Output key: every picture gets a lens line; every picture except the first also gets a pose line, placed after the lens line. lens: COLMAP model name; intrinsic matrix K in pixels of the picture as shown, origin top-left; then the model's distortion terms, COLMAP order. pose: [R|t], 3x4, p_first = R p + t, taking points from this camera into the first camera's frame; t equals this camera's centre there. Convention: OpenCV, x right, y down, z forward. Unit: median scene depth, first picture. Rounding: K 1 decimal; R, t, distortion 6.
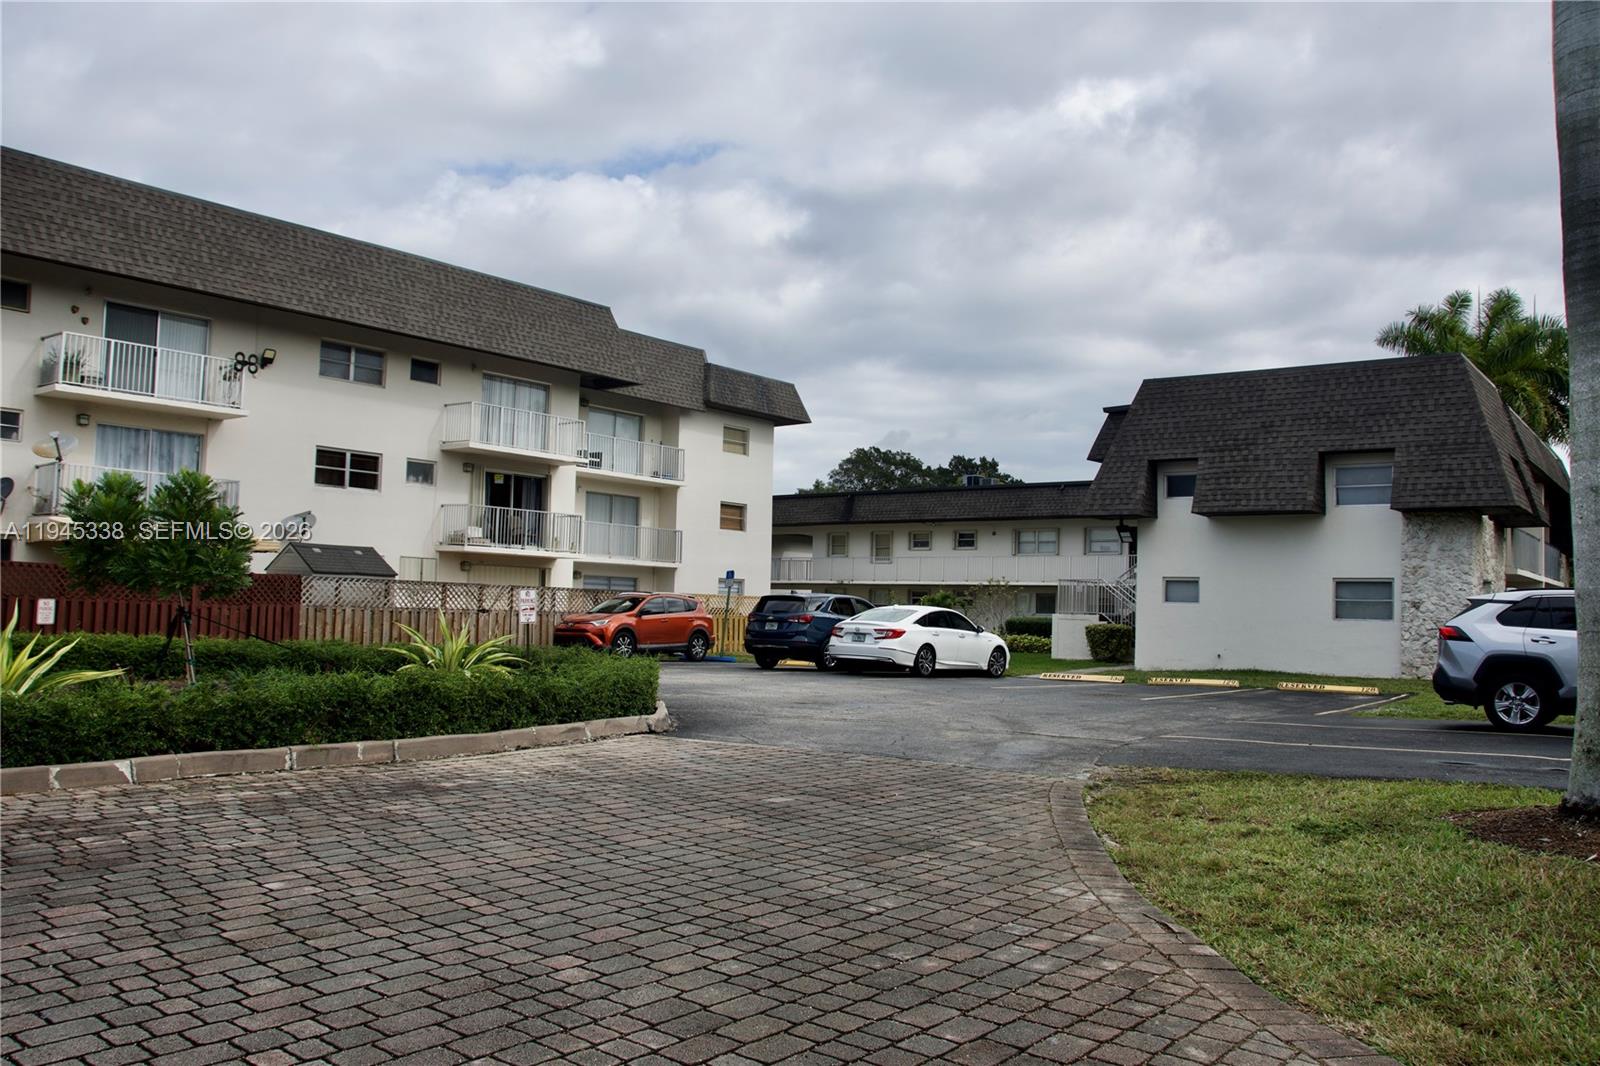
lens RADIAL K [[1269.5, 0, 800.0], [0, 1269.5, 533.0], [0, 0, 1]] dist [-0.151709, 0.109147]
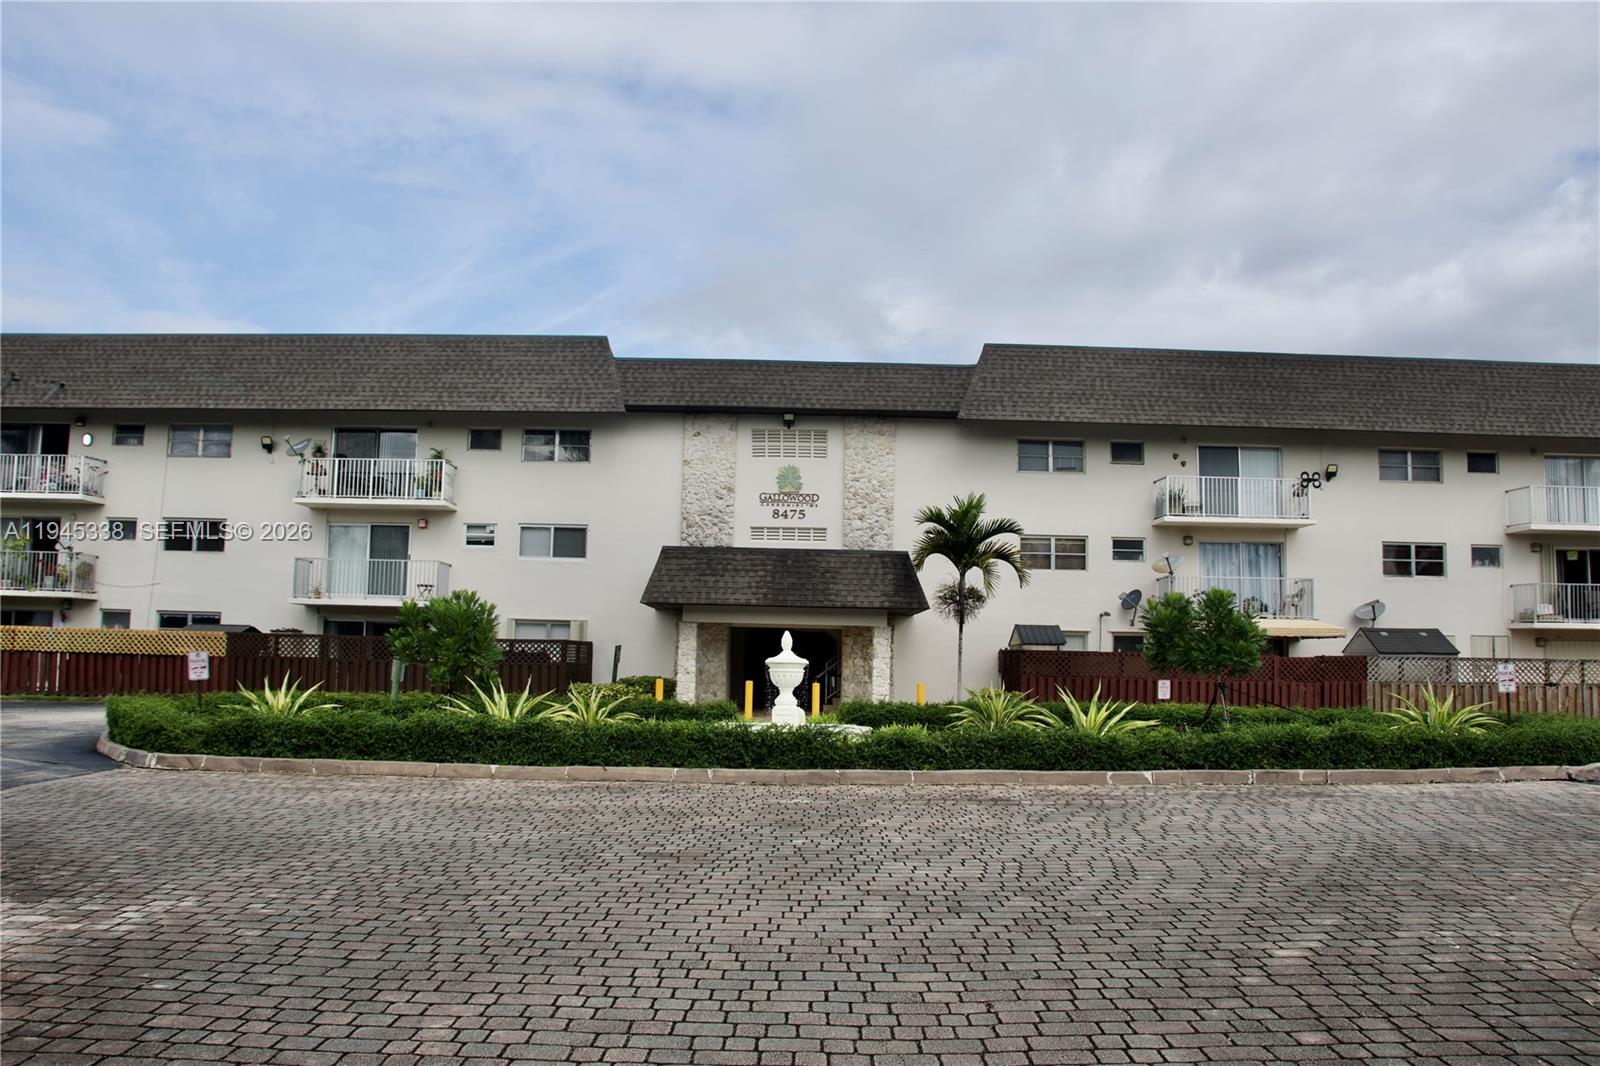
lens RADIAL K [[1269.5, 0, 800.0], [0, 1269.5, 533.0], [0, 0, 1]] dist [-0.151709, 0.109147]
pose [[0.637954, -0.093374, -0.764393, 0.156542], [0.043334, 0.995402, -0.085426, -0.005365], [0.768854, 0.021374, 0.639067, -0.155742]]
